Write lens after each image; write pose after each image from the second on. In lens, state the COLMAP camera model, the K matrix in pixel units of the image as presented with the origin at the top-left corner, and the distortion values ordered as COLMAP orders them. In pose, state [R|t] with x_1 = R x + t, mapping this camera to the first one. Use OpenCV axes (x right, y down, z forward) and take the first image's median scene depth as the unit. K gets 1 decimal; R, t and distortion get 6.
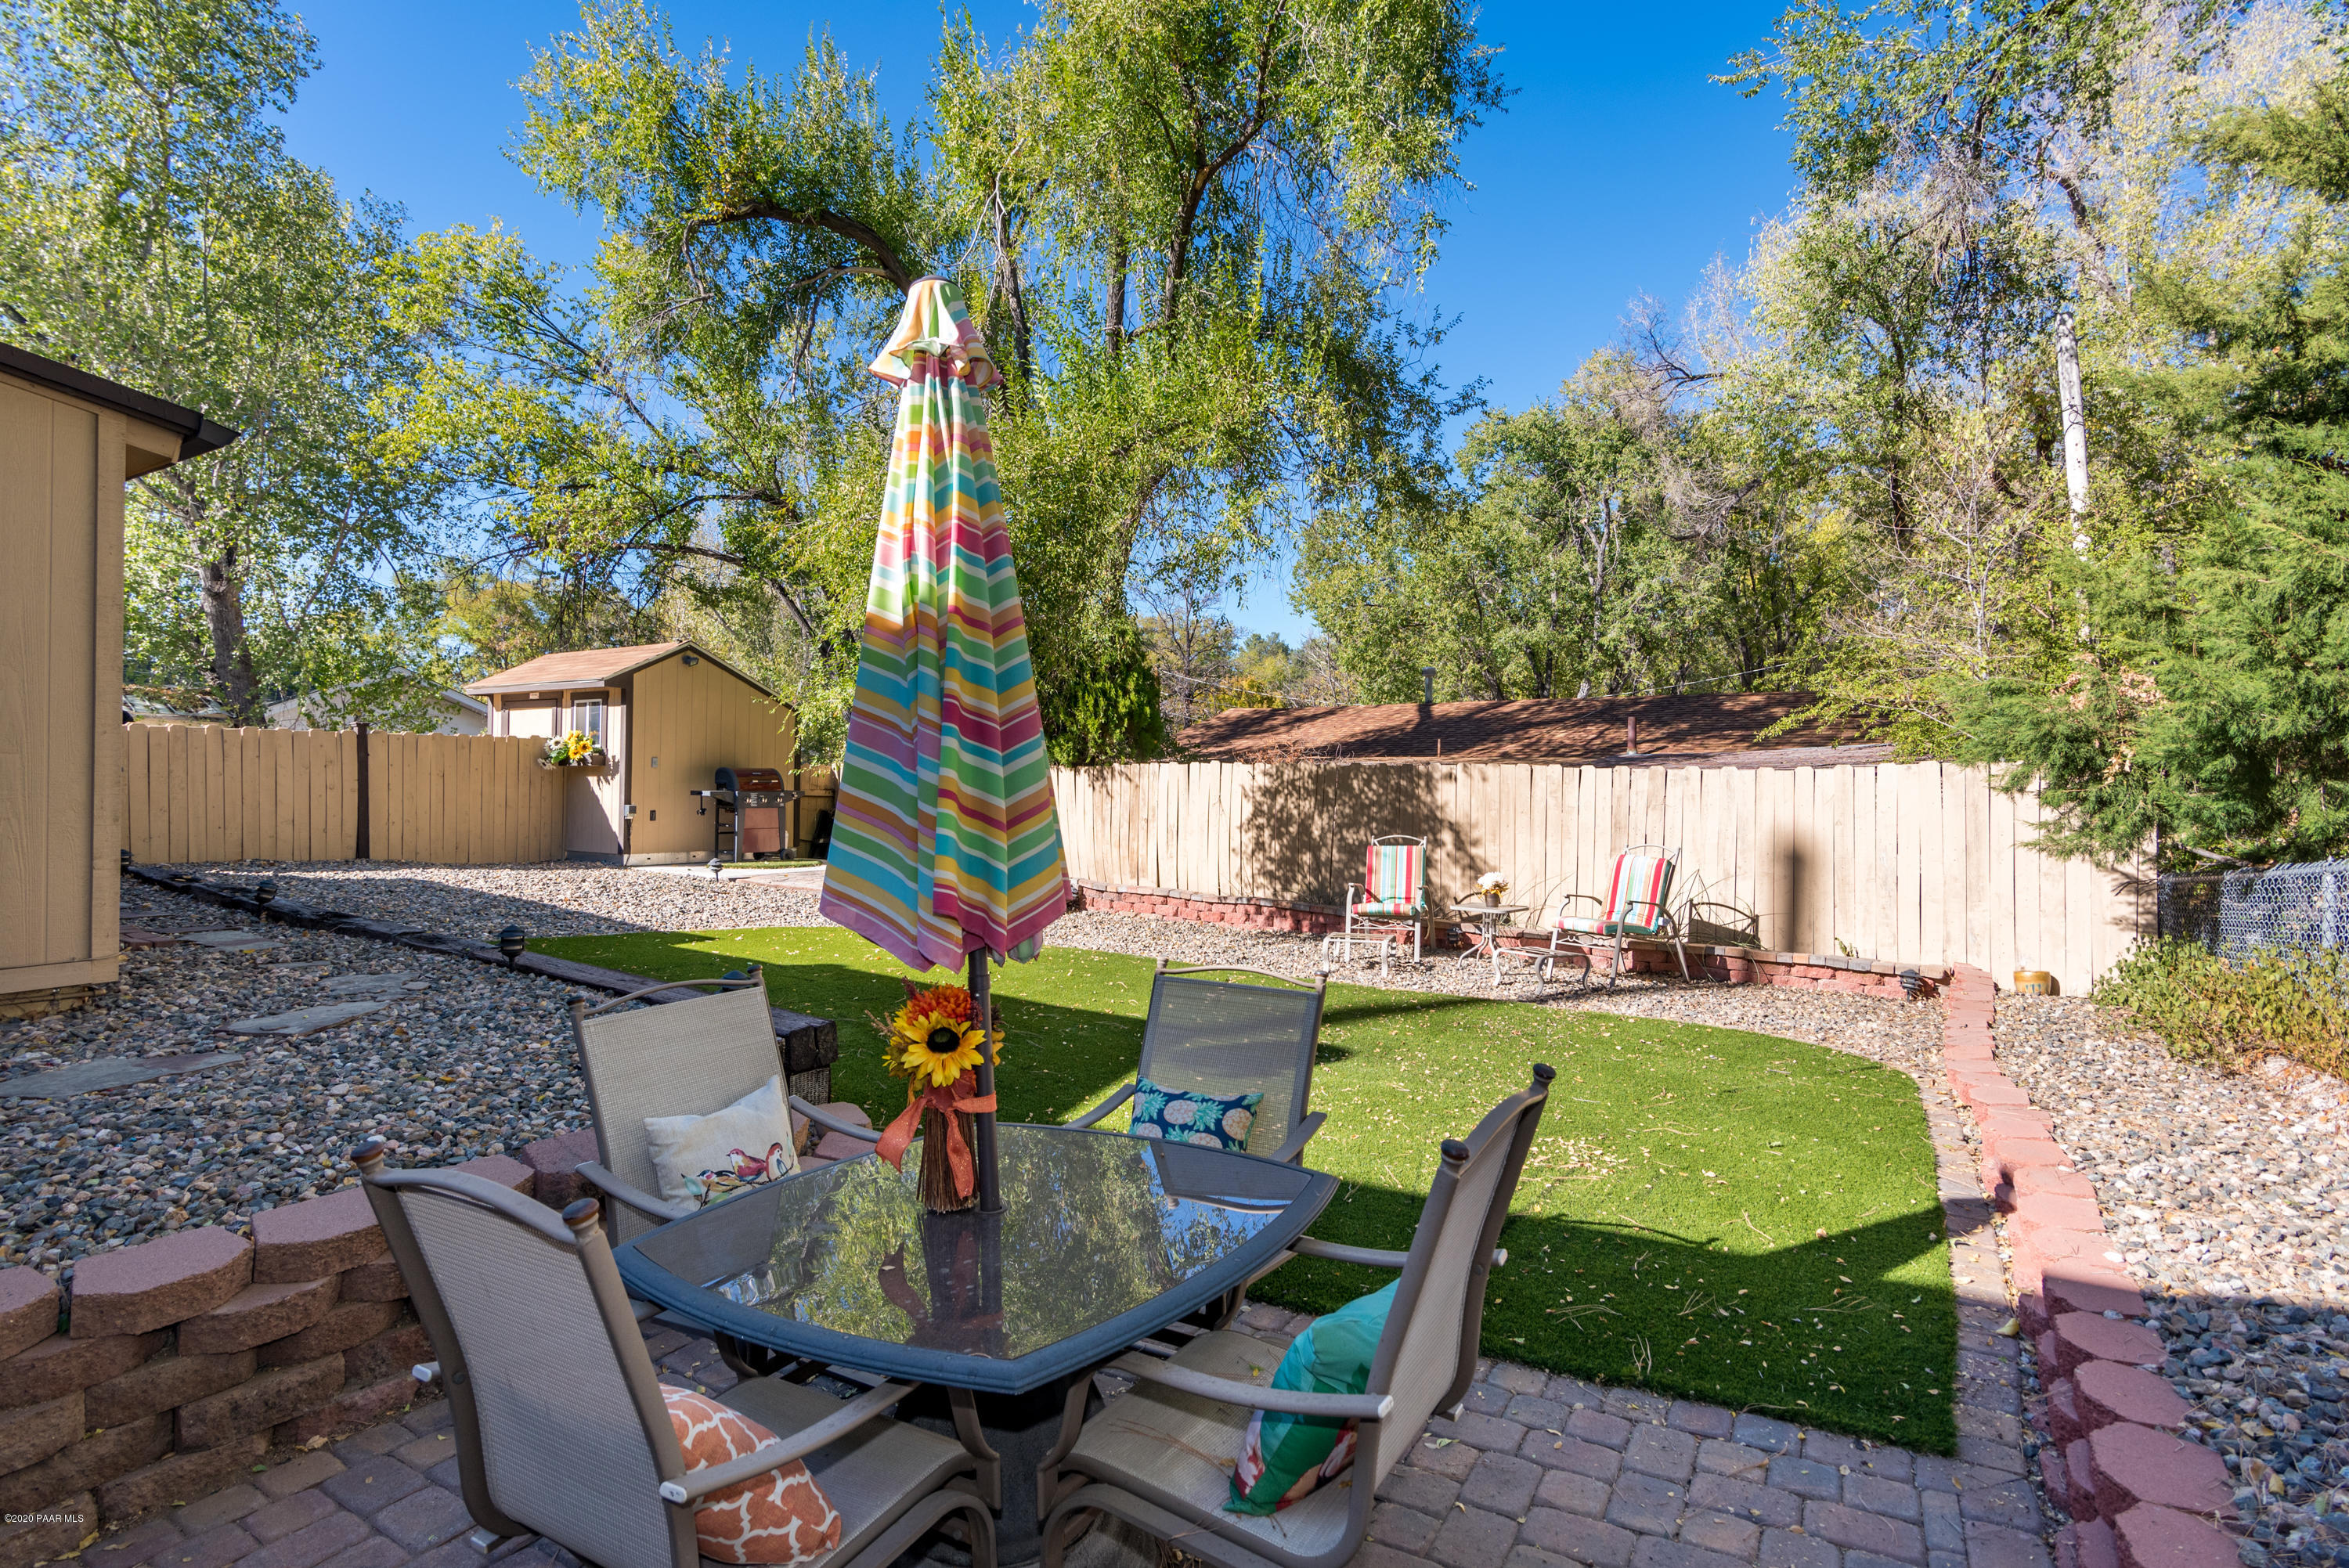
lens RADIAL K [[1155.8, 0, 1176.1], [0, 1155.8, 776.3], [0, 0, 1]] dist [-0.001154, -0.000859]
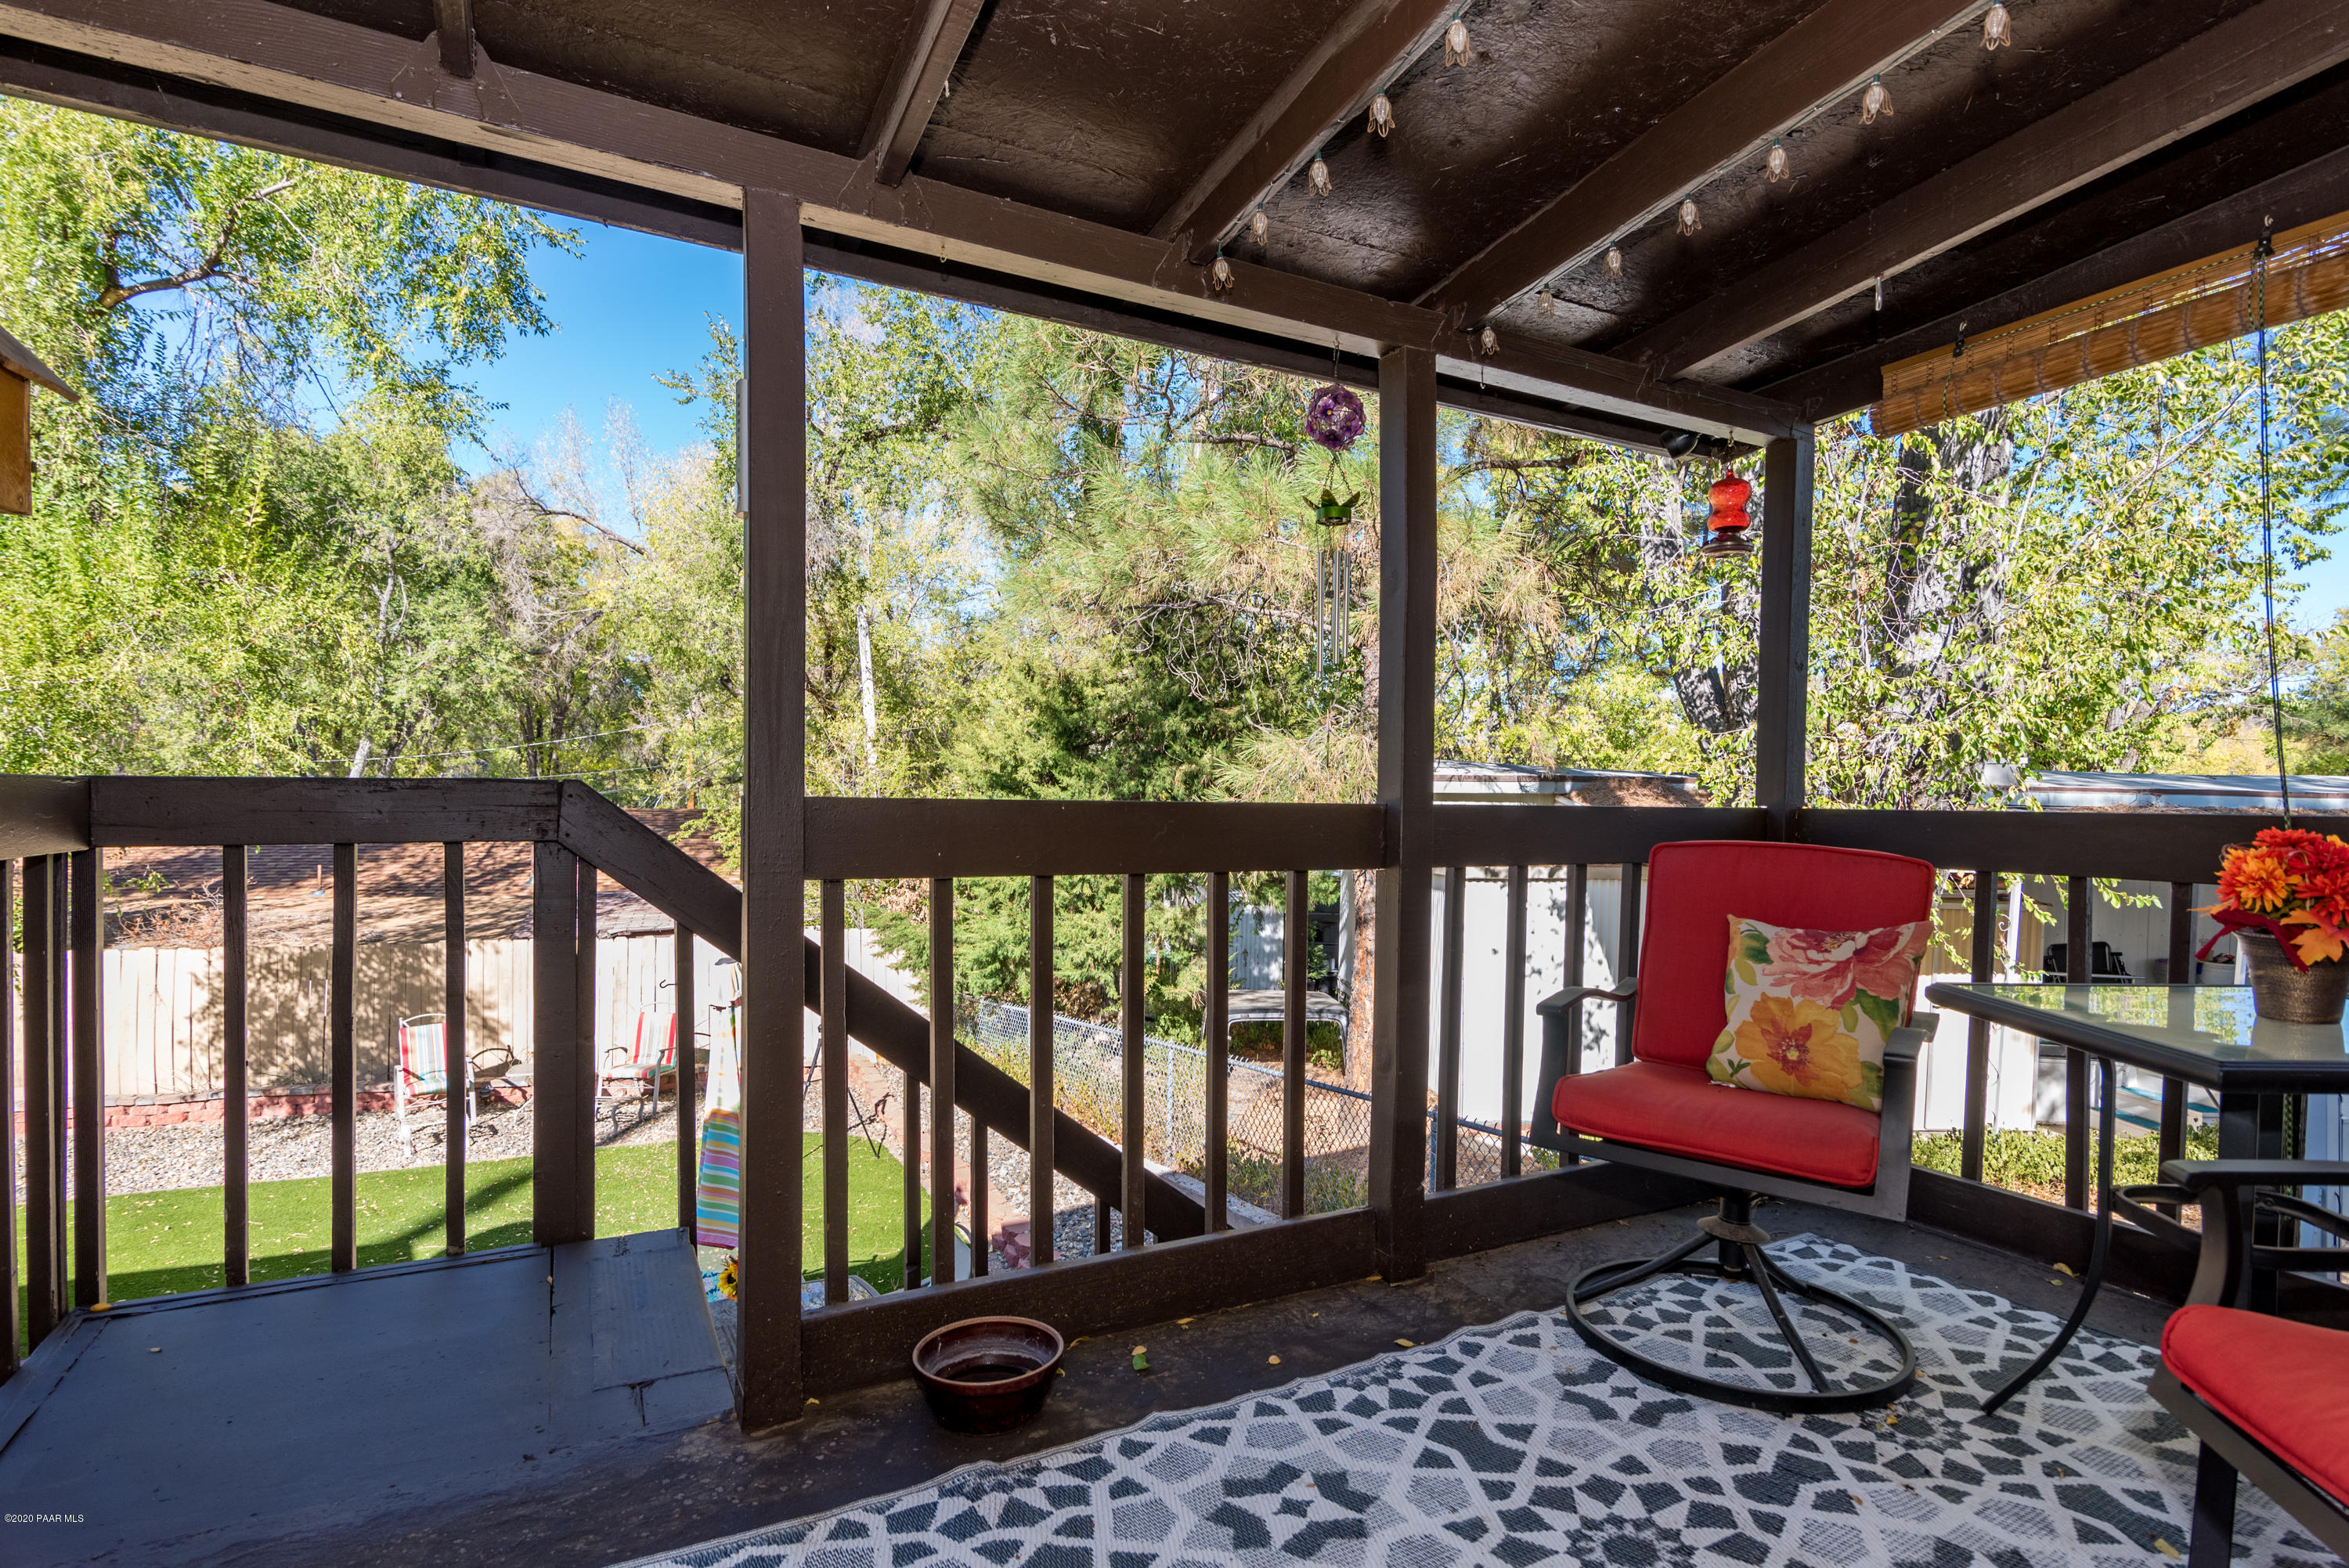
lens RADIAL K [[1155.8, 0, 1176.1], [0, 1155.8, 776.3], [0, 0, 1]] dist [-0.001154, -0.000859]
pose [[0.529200, 0.000877, 0.848497, -0.335702], [0.006012, 0.999970, -0.004783, -0.151570], [-0.848476, 0.007632, 0.529179, -0.202495]]
